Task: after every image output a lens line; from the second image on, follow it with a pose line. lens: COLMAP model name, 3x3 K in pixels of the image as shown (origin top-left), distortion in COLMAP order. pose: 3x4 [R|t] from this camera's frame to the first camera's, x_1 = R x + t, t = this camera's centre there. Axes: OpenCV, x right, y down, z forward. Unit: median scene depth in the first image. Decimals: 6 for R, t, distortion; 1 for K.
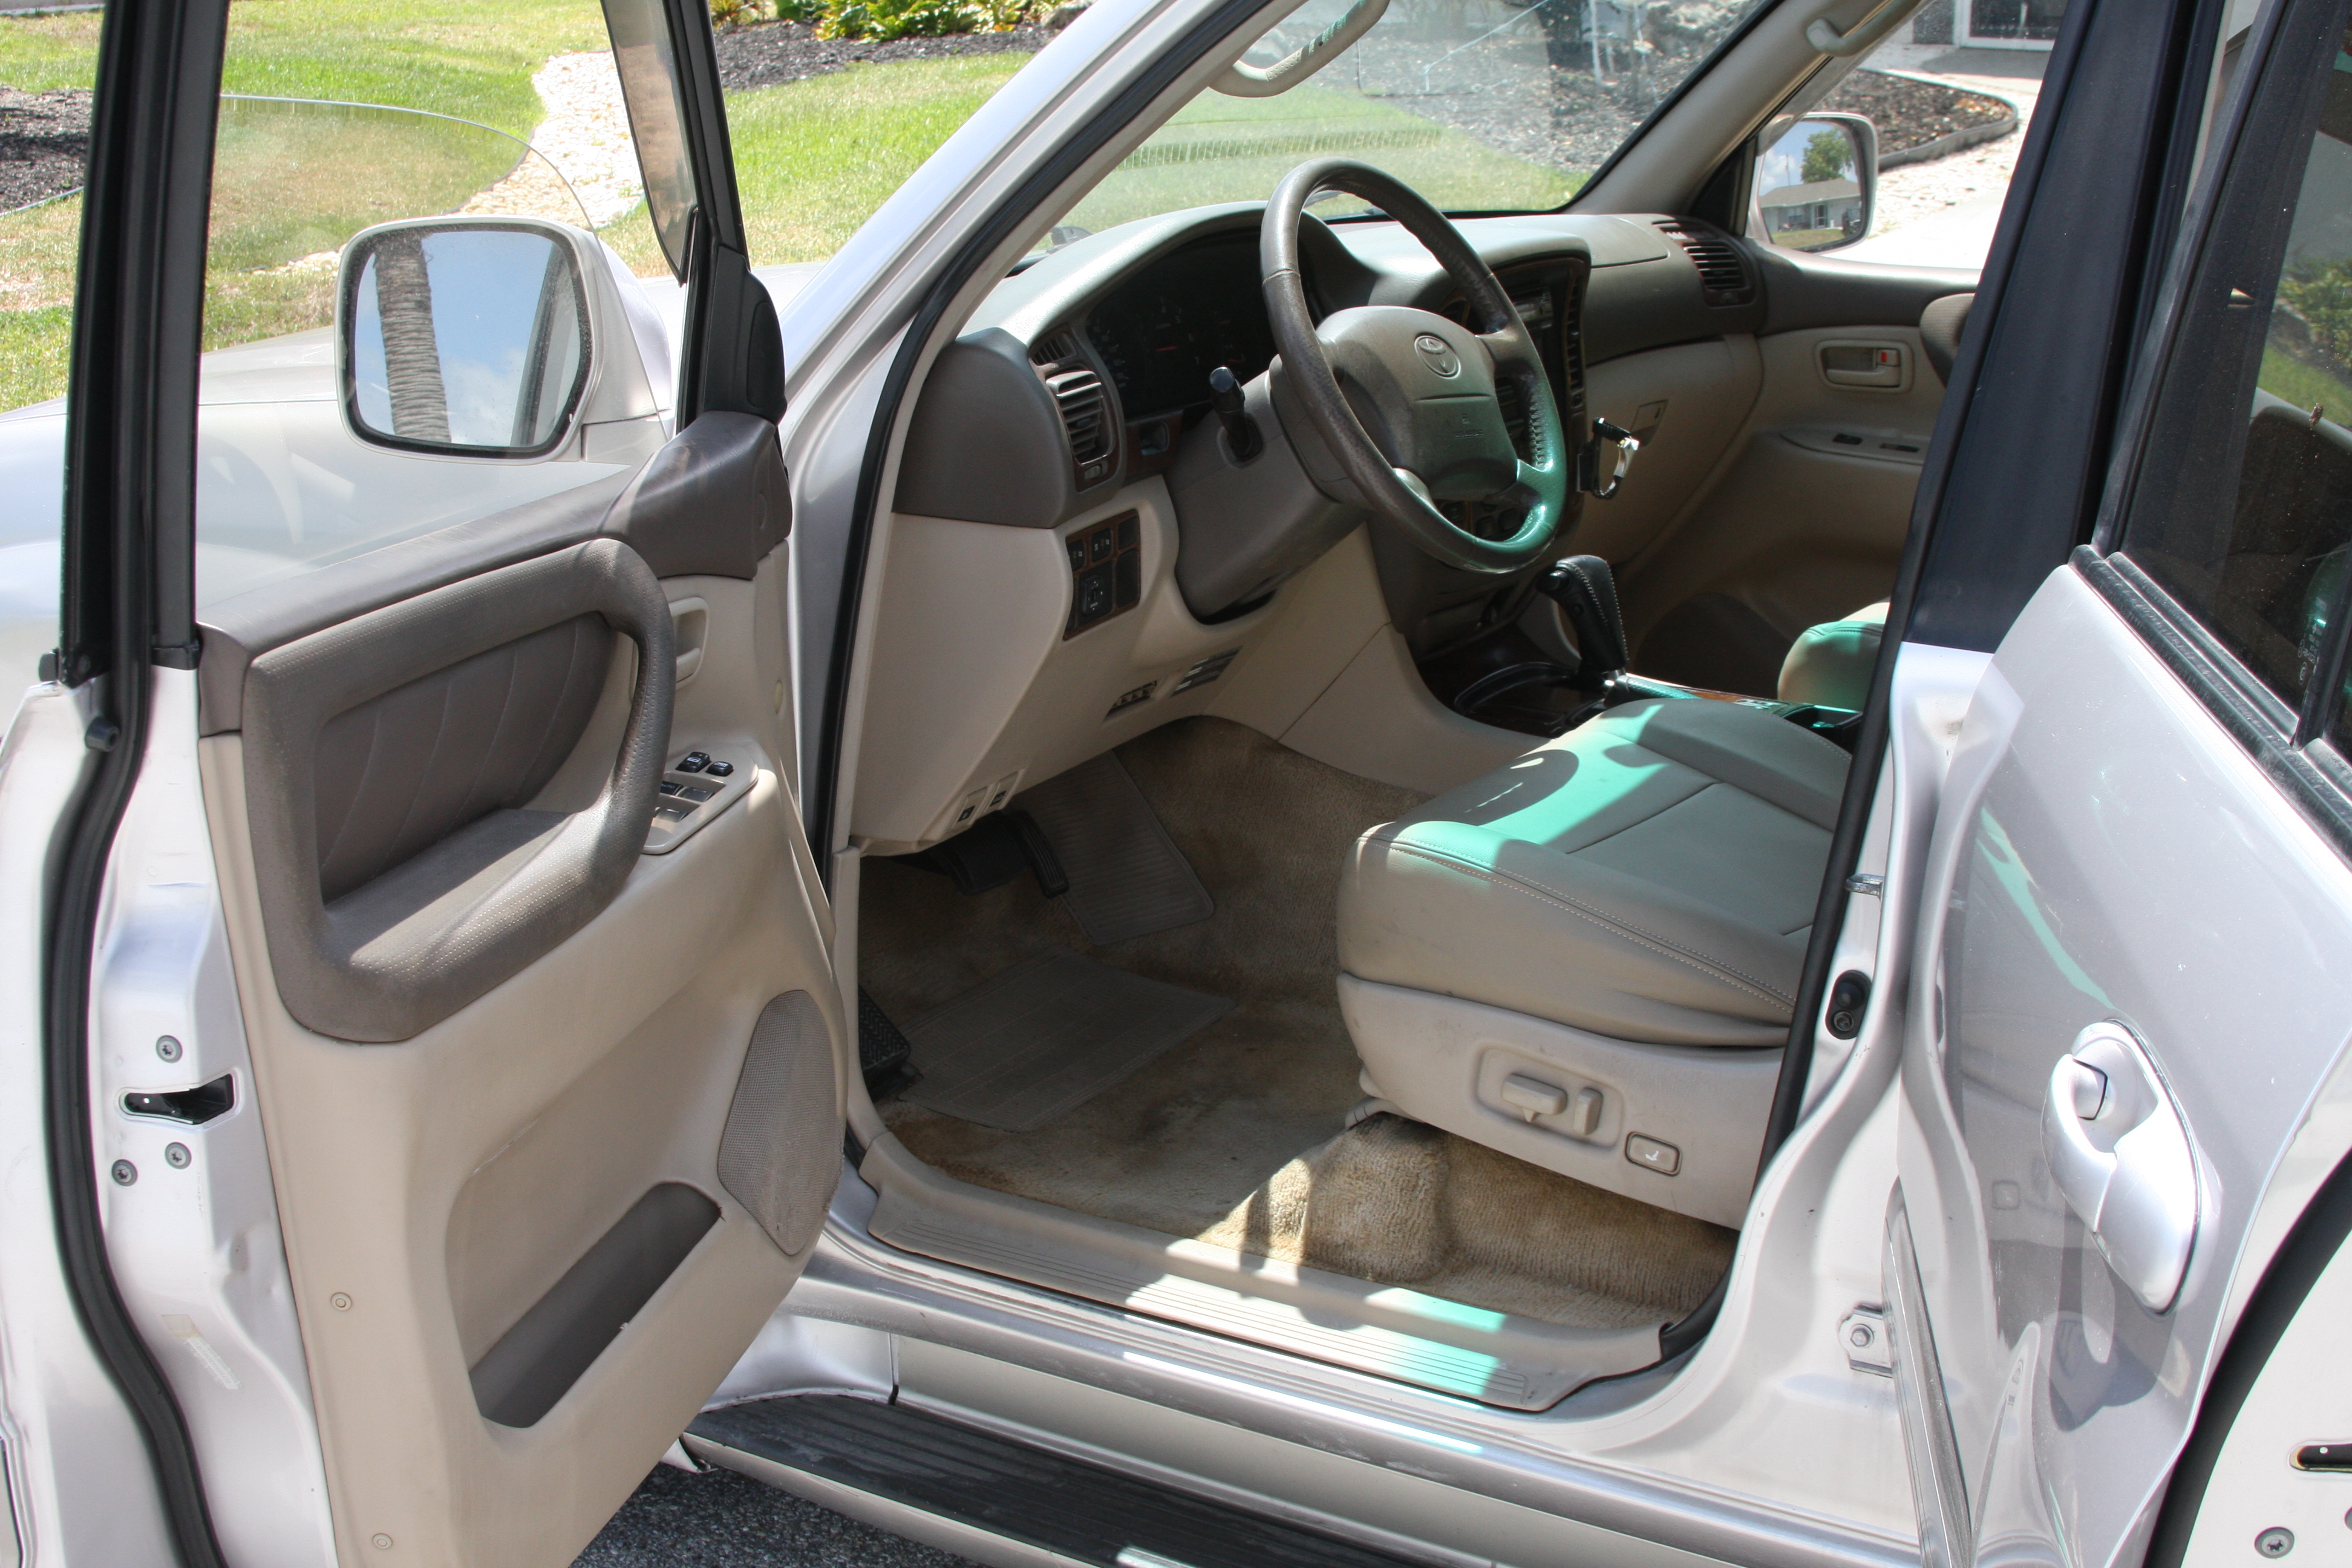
lens RADIAL K [[3035.1, 0, 1162.4], [0, 3035.1, 743.9], [0, 0, 1]] dist [-0.164069, 0.207518]
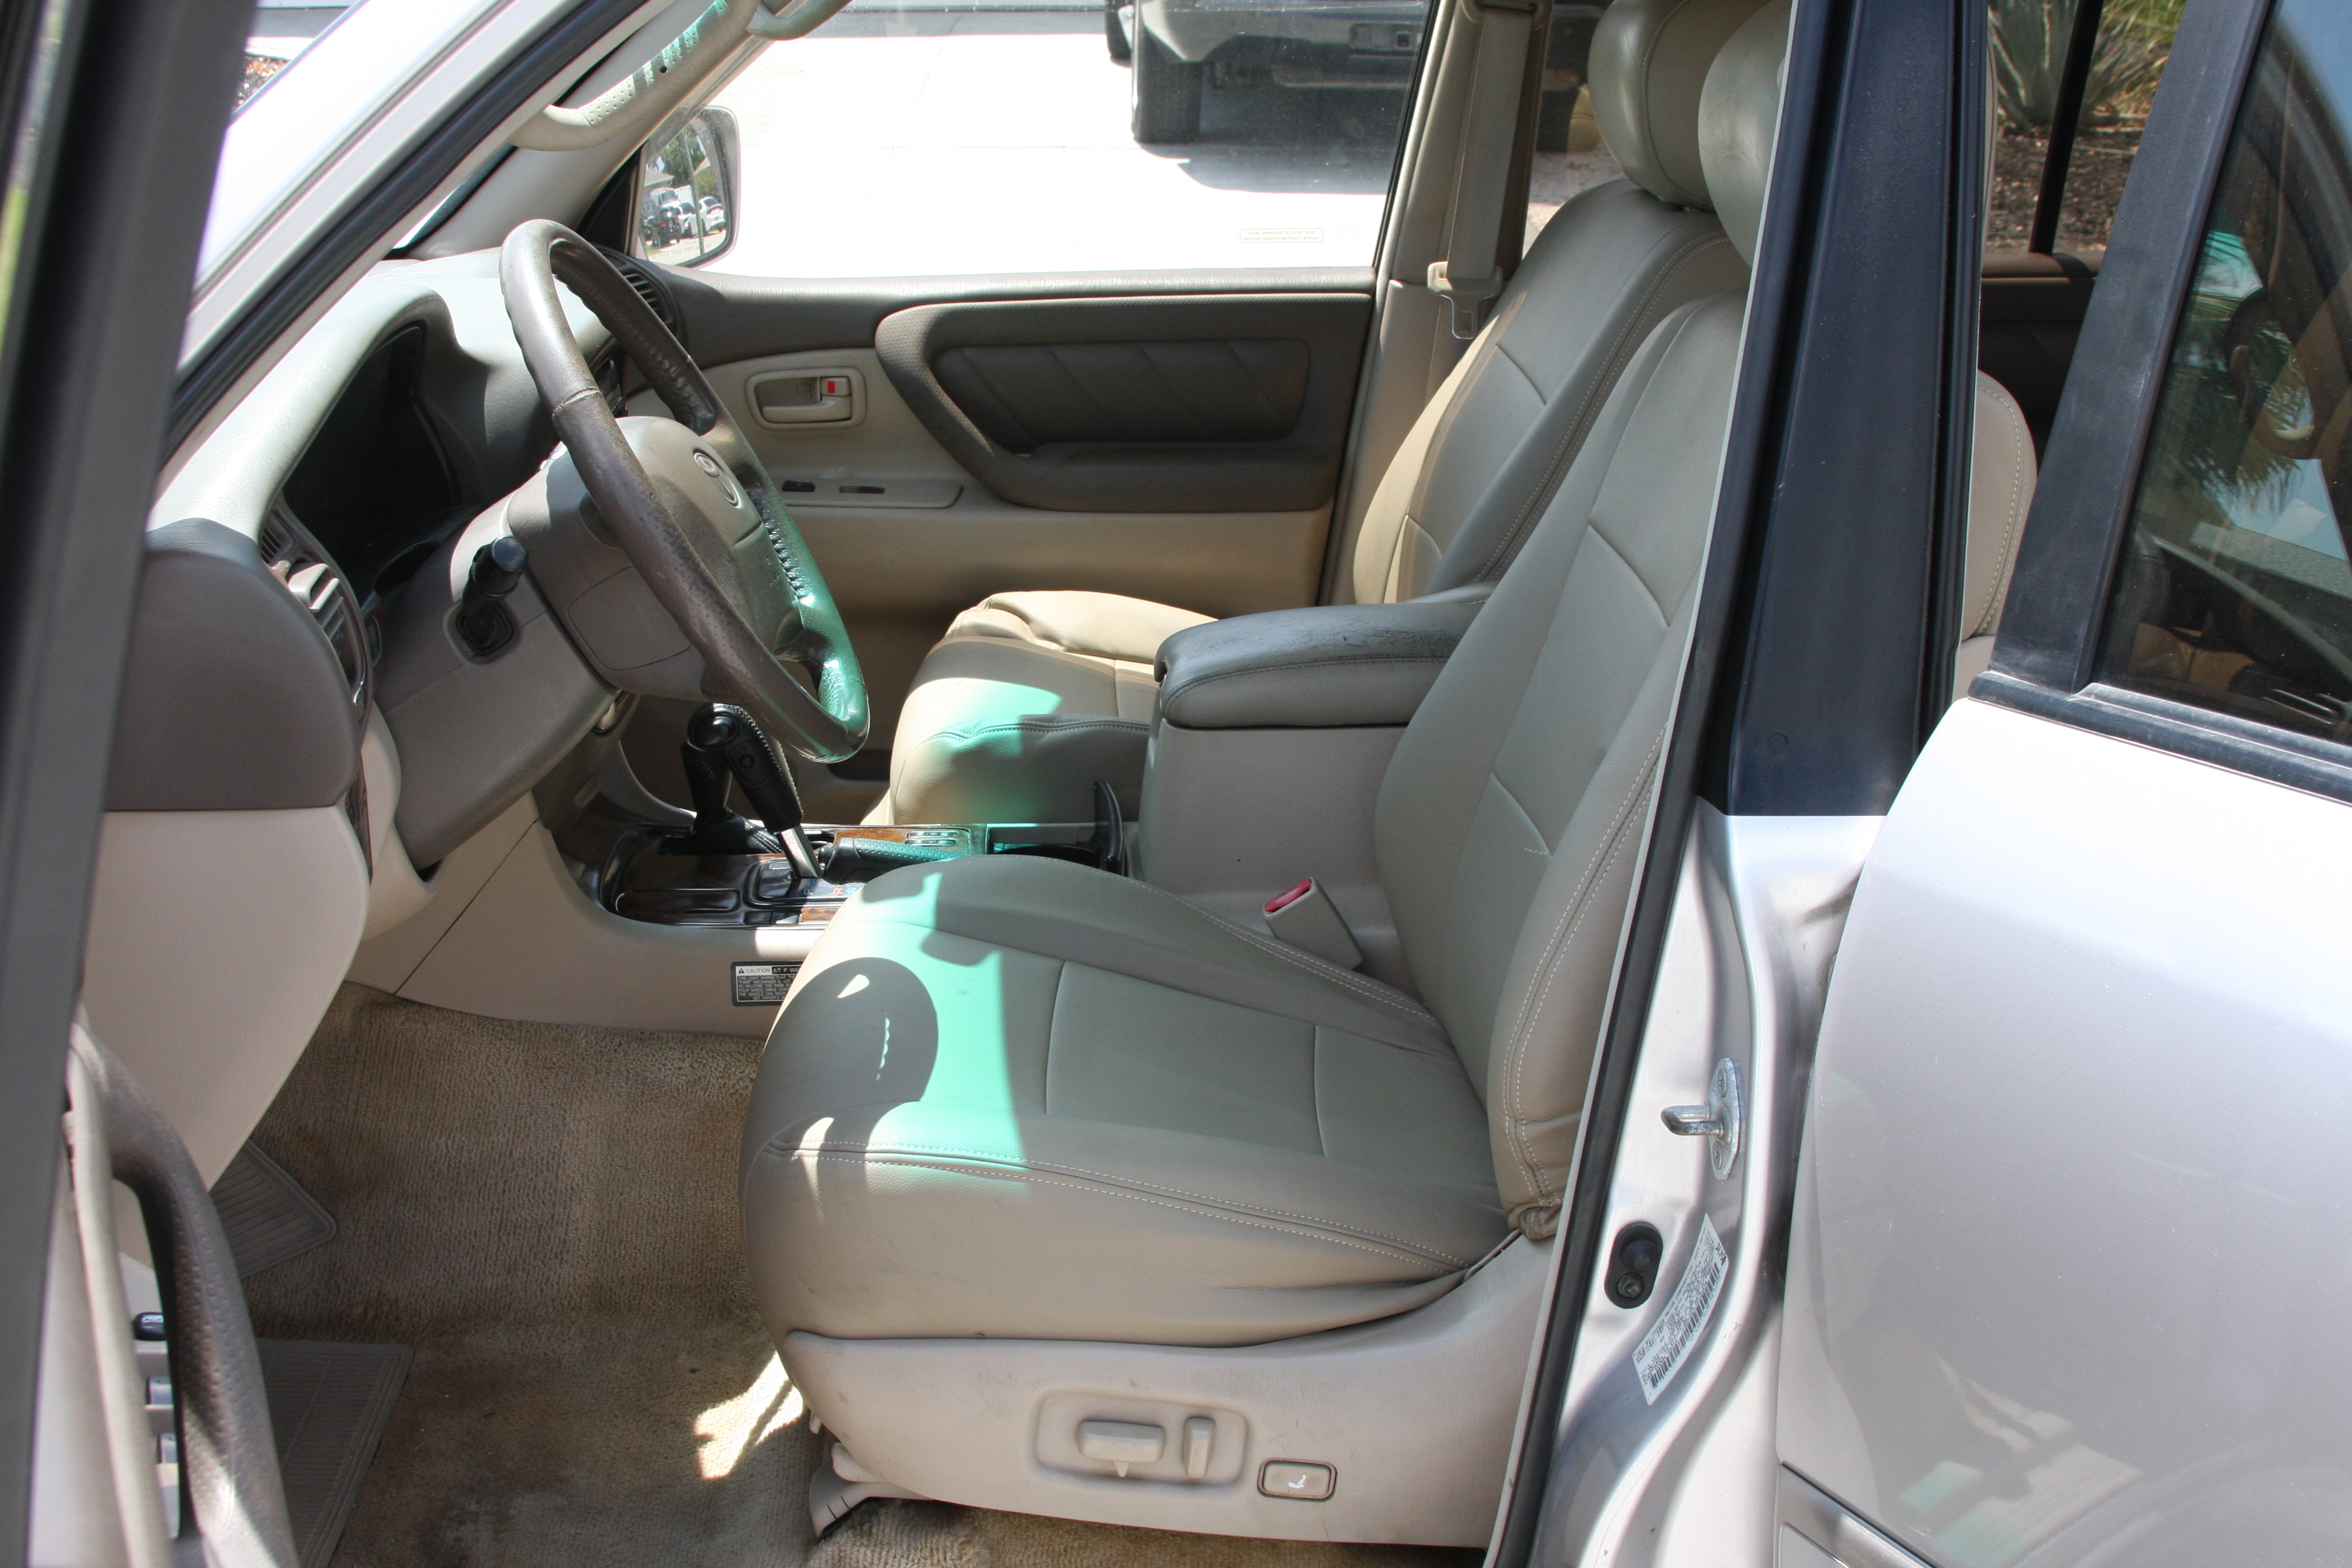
lens RADIAL K [[2984.7, 0, 1142.4], [0, 2984.7, 735.1], [0, 0, 1]] dist [-0.159565, 0.138882]
pose [[0.825589, -0.151207, 0.543635, -0.239288], [0.142110, 0.988090, 0.059013, -0.098249], [-0.546084, 0.028536, 0.837245, 0.345848]]
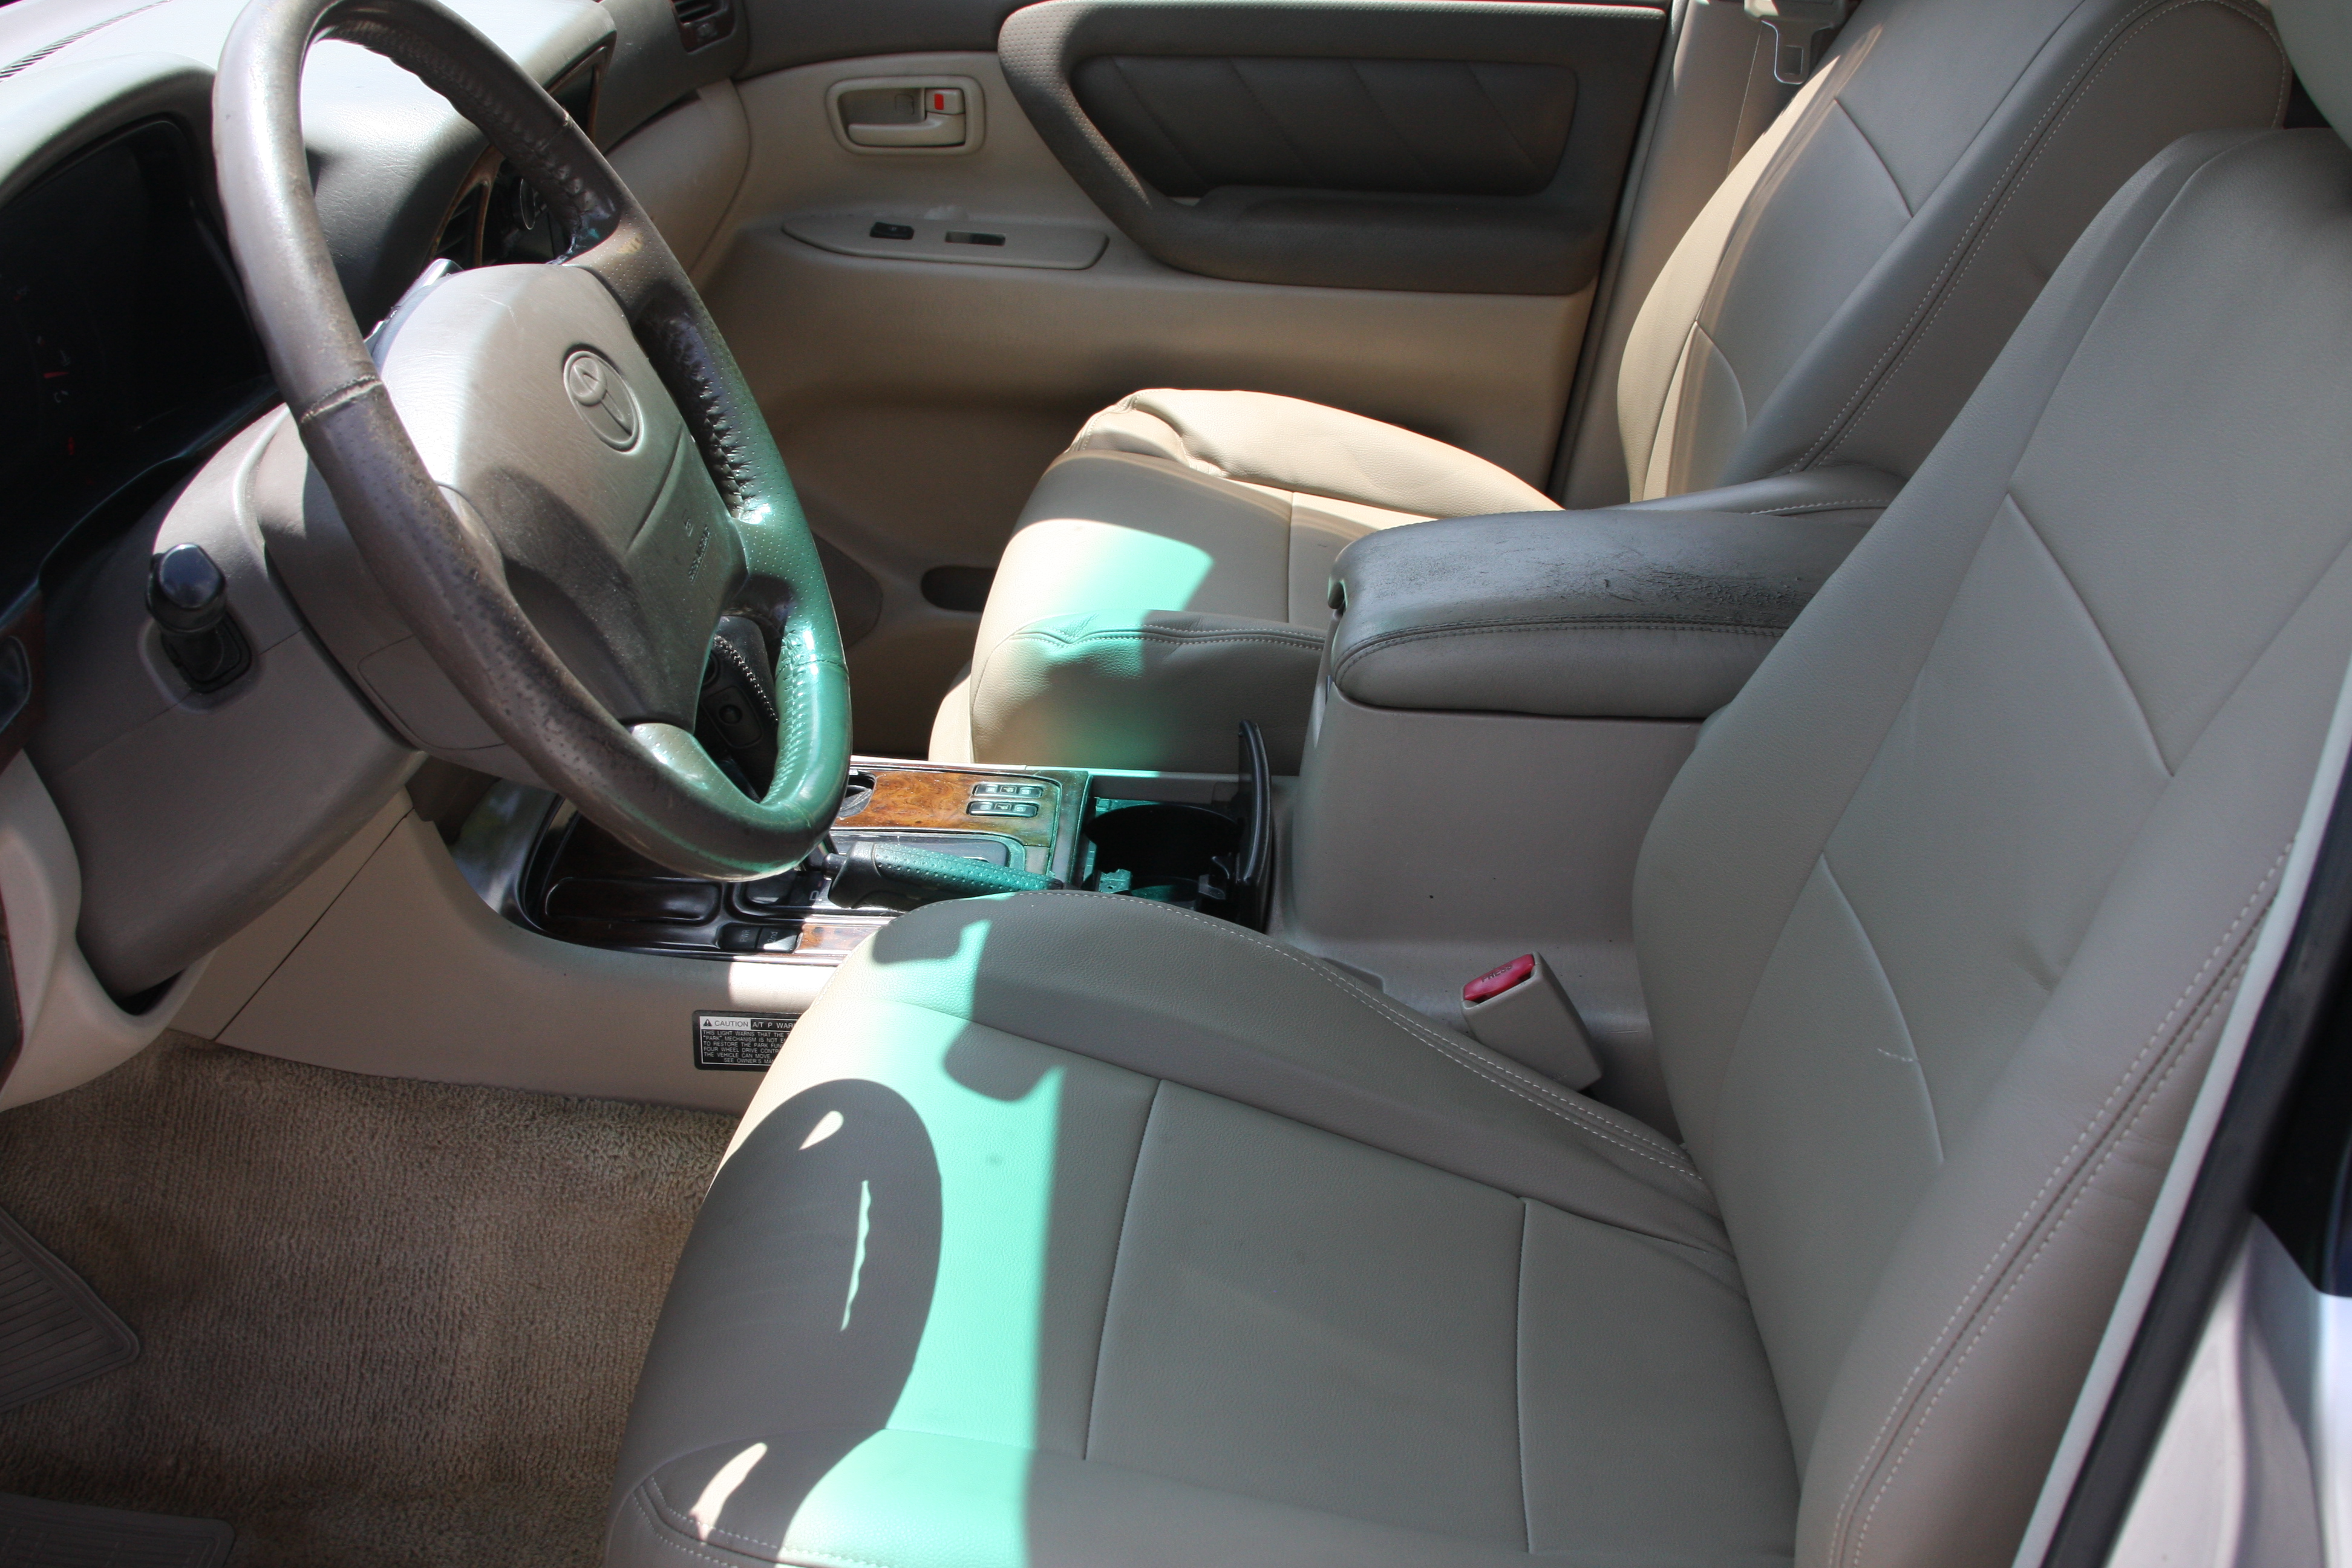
lens RADIAL K [[2932.3, 0, 1176.0], [0, 2932.3, 784.0], [0, 0, 1]] dist [-0.147743, 0.069564]
pose [[0.866766, -0.186012, 0.462727, -0.049889], [0.097626, 0.973173, 0.208336, -0.161009], [-0.489067, -0.135404, 0.861672, 0.595436]]
